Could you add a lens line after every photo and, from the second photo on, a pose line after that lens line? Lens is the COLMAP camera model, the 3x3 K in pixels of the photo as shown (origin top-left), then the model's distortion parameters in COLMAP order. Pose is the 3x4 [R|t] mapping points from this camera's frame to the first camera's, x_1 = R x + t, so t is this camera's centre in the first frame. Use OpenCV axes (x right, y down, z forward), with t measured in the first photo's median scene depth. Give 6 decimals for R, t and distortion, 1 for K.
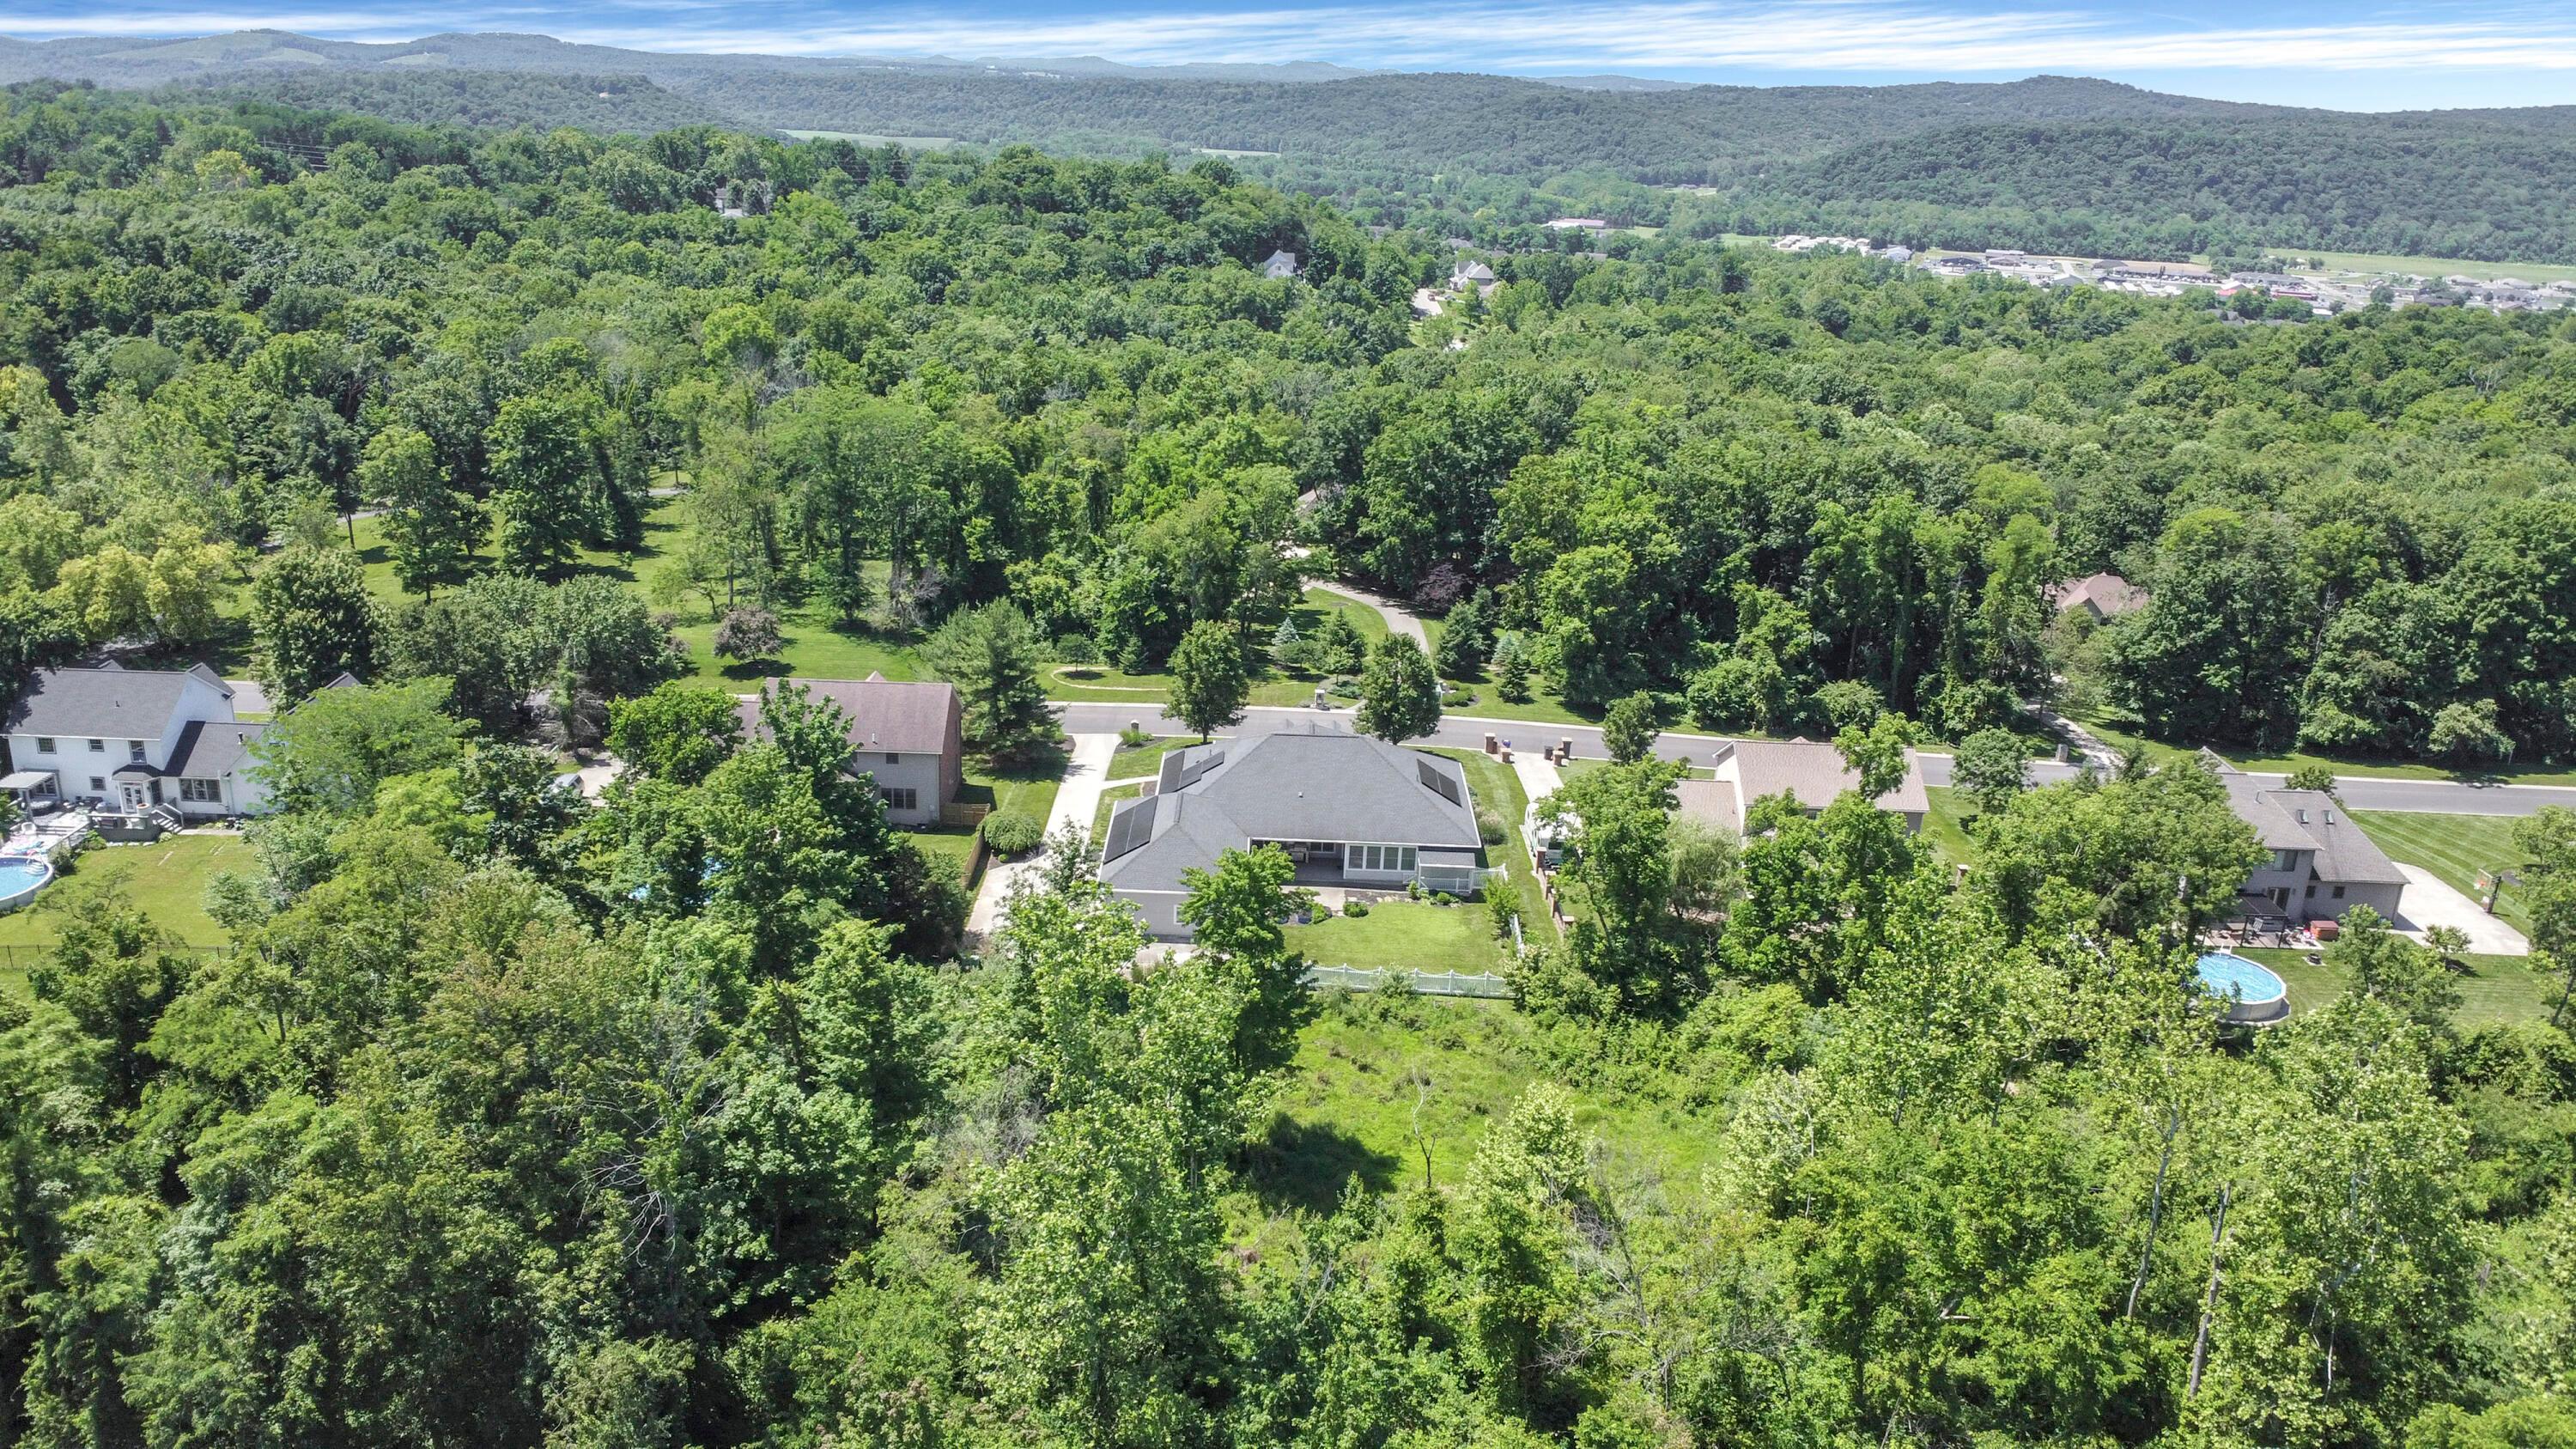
lens RADIAL K [[1886.0, 0, 1288.0], [0, 1886.0, 724.5], [0, 0, 1]] dist [-0.010356, -0.041958]
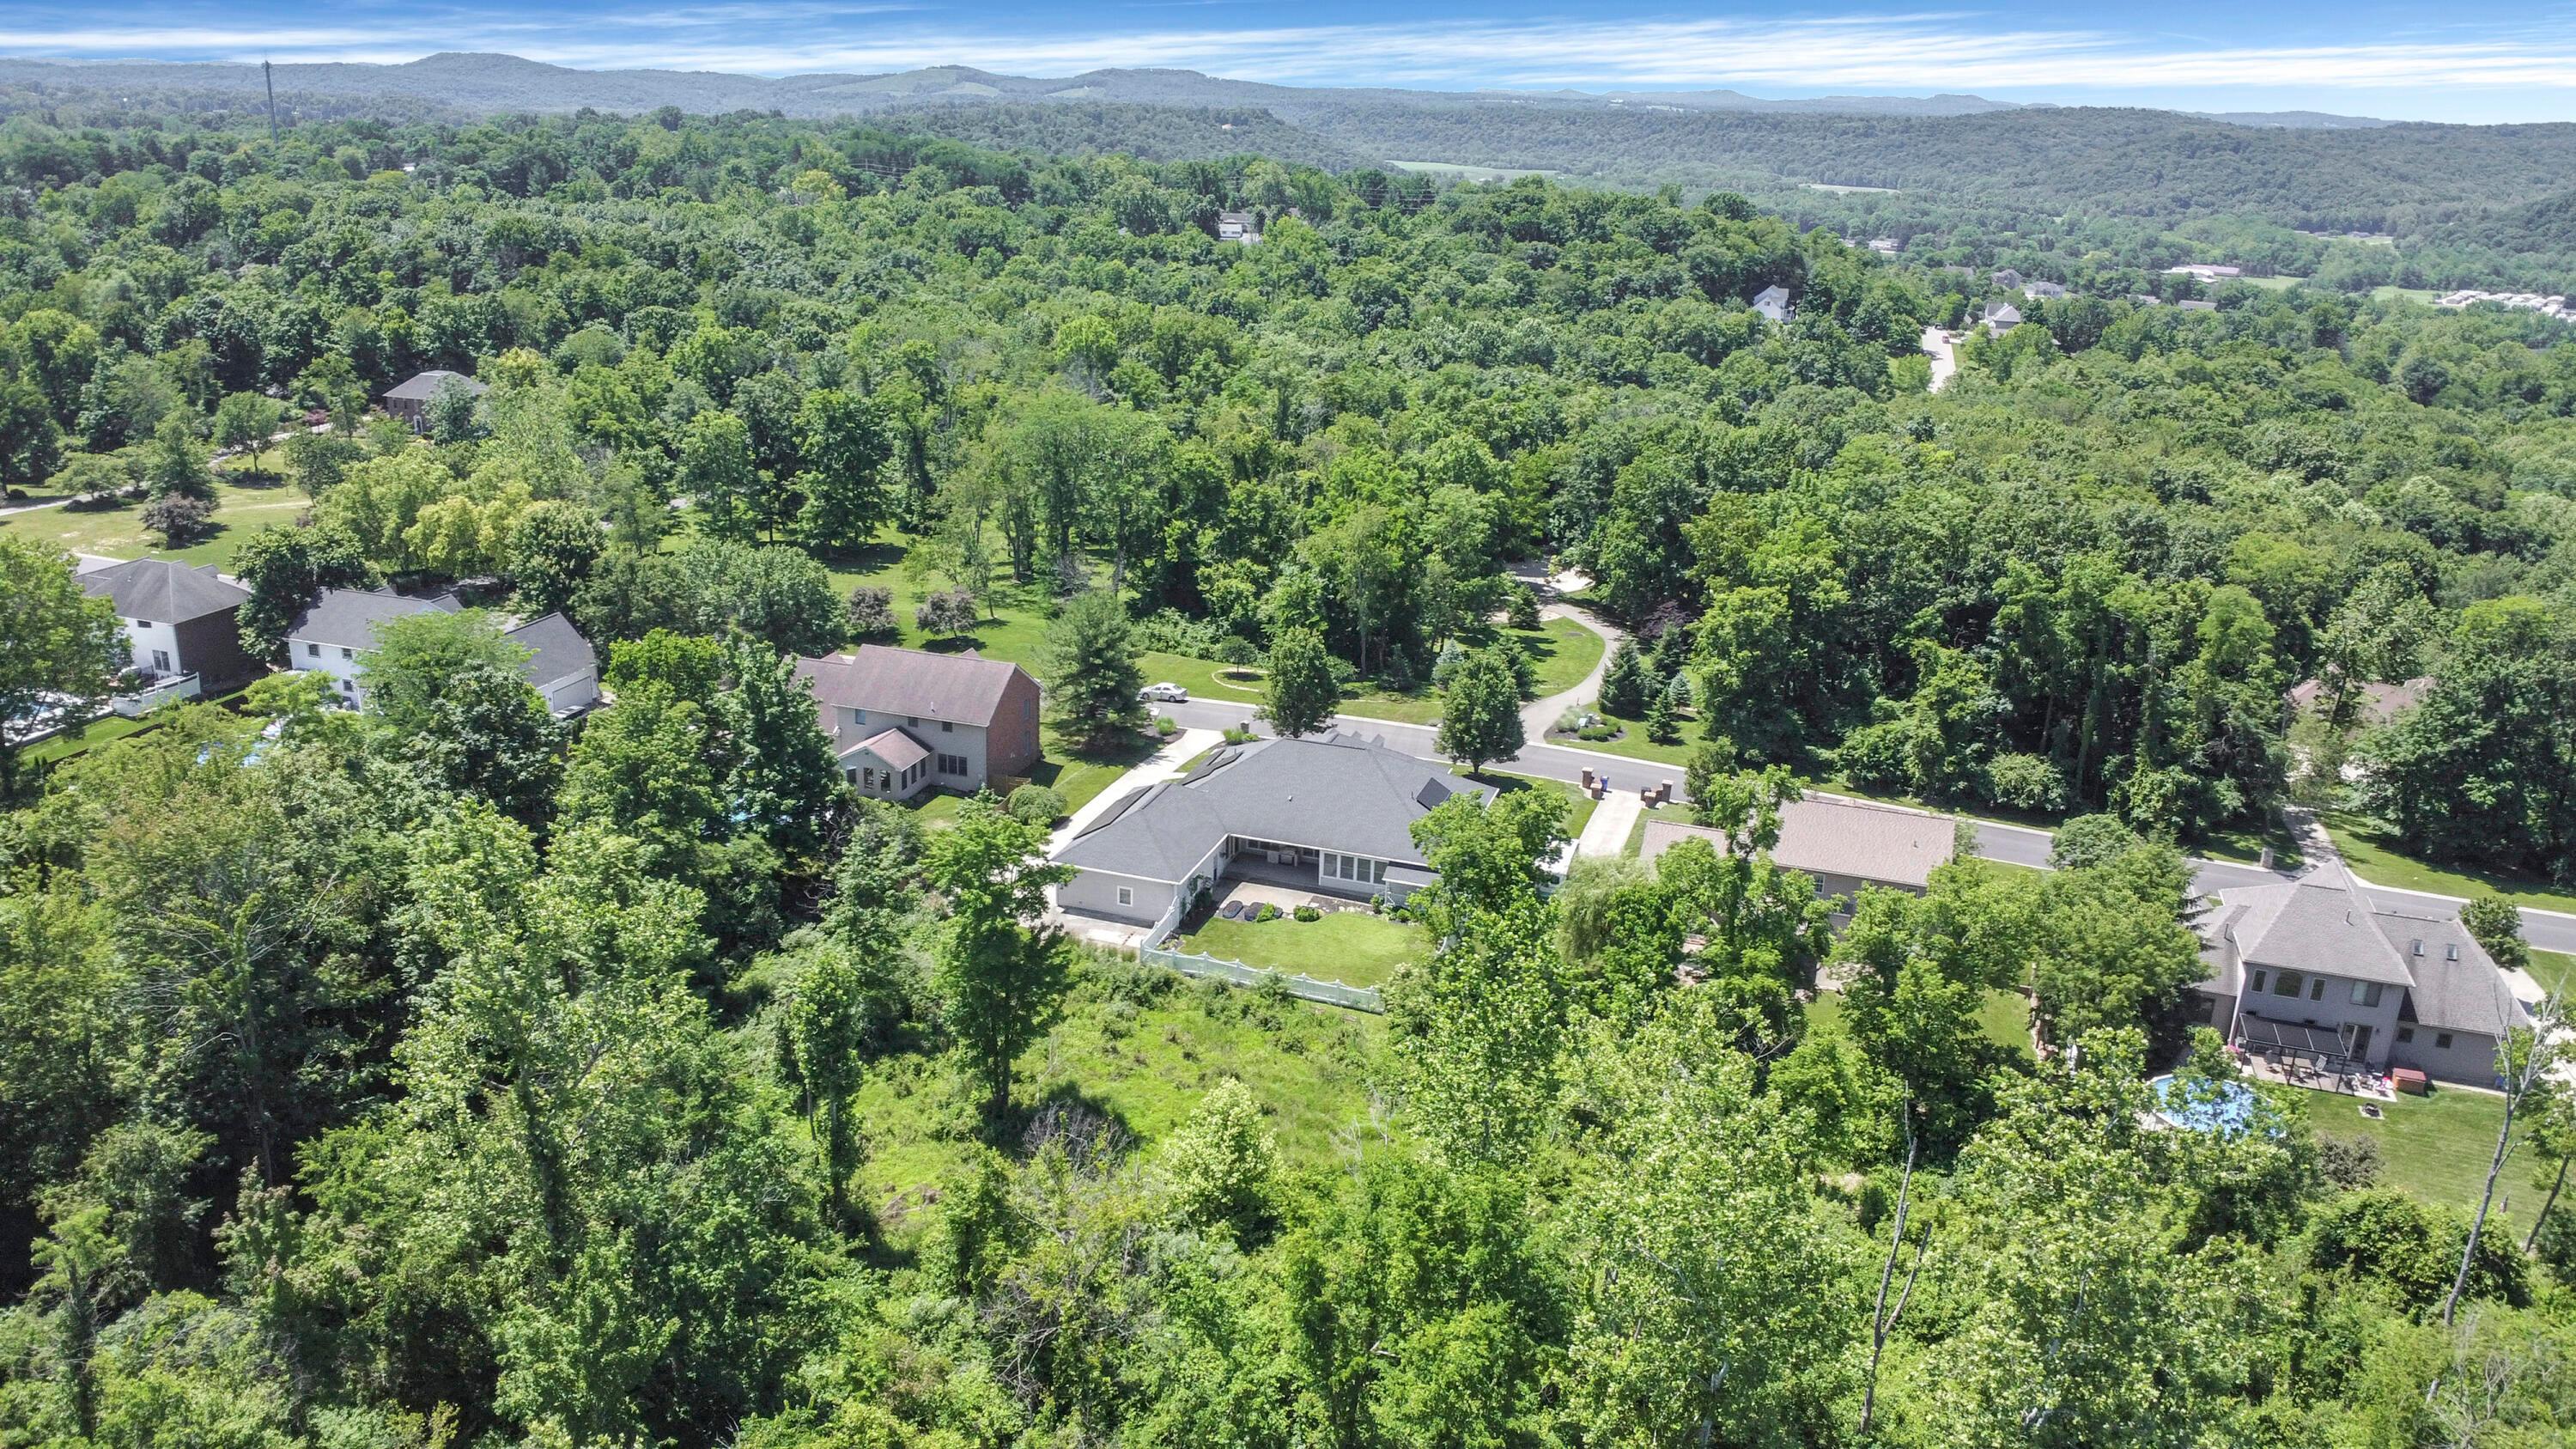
lens RADIAL K [[1896.3, 0, 1288.0], [0, 1896.3, 724.5], [0, 0, 1]] dist [-0.011763, -0.033031]
pose [[0.949851, 0.093046, -0.298538, 0.209799], [-0.098370, 0.995146, -0.002822, 0.000373], [0.296826, 0.032048, 0.954394, 0.015200]]
